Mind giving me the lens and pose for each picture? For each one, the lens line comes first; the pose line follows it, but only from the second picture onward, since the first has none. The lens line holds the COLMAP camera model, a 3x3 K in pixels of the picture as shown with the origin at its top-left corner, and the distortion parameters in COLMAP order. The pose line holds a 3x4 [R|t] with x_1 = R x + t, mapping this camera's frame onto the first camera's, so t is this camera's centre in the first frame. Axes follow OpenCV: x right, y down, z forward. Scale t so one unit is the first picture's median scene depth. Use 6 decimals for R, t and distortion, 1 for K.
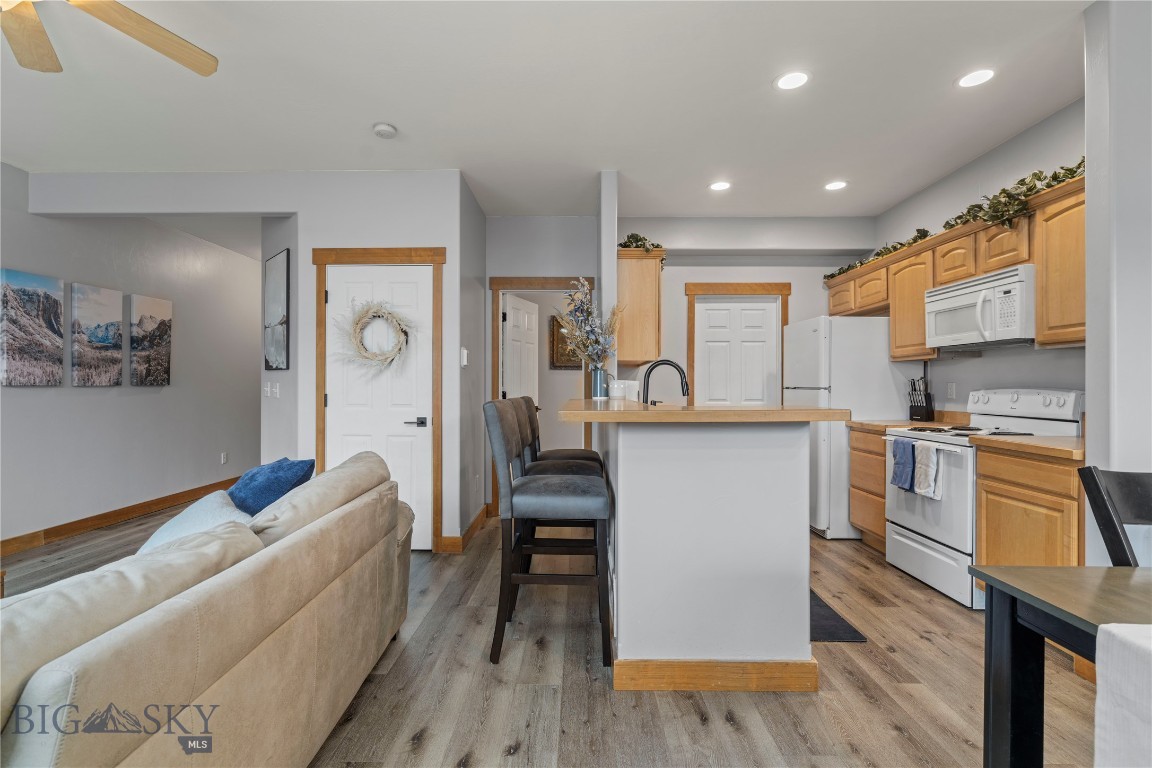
lens RADIAL K [[524.2, 0, 571.5], [0, 524.2, 383.4], [0, 0, 1]] dist [-0.005213, -0.000134]
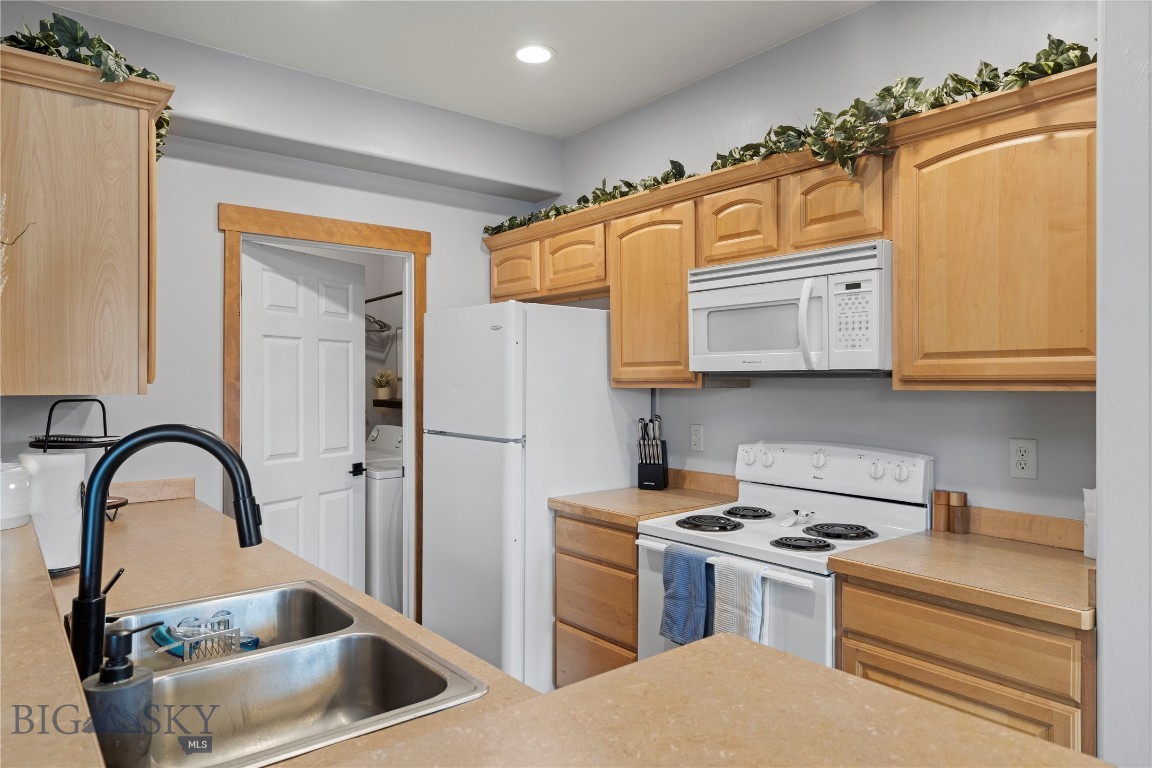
lens RADIAL K [[726.1, 0, 571.8], [0, 726.1, 379.0], [0, 0, 1]] dist [0.011171, -0.001459]
pose [[0.772103, -0.001539, 0.635495, 0.075531], [0.000671, 0.999998, 0.001607, -0.057619], [-0.635497, -0.000814, 0.772103, 0.446672]]
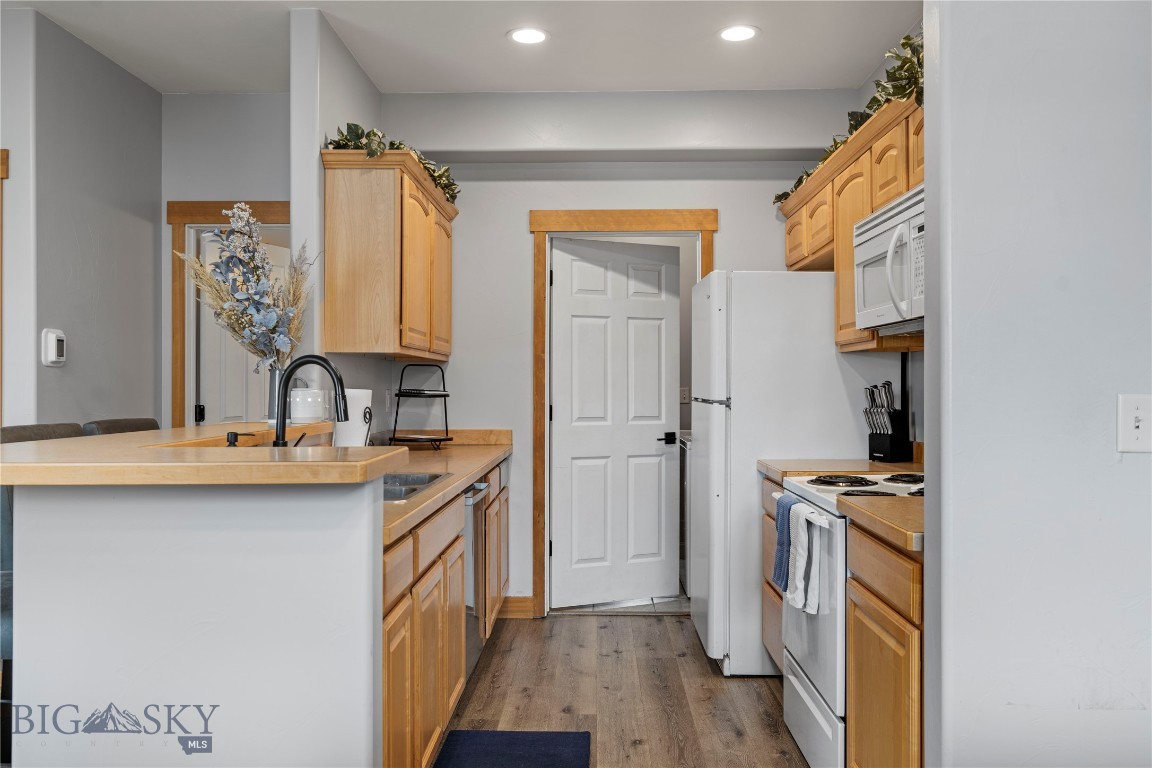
lens RADIAL K [[910.1, 0, 573.1], [0, 910.1, 378.5], [0, 0, 1]] dist [0.000514, -0.001015]
pose [[0.999960, -0.003204, -0.008377, 0.368813], [0.003188, 0.999993, -0.001919, -0.015211], [0.008383, 0.001893, 0.999963, 0.045215]]
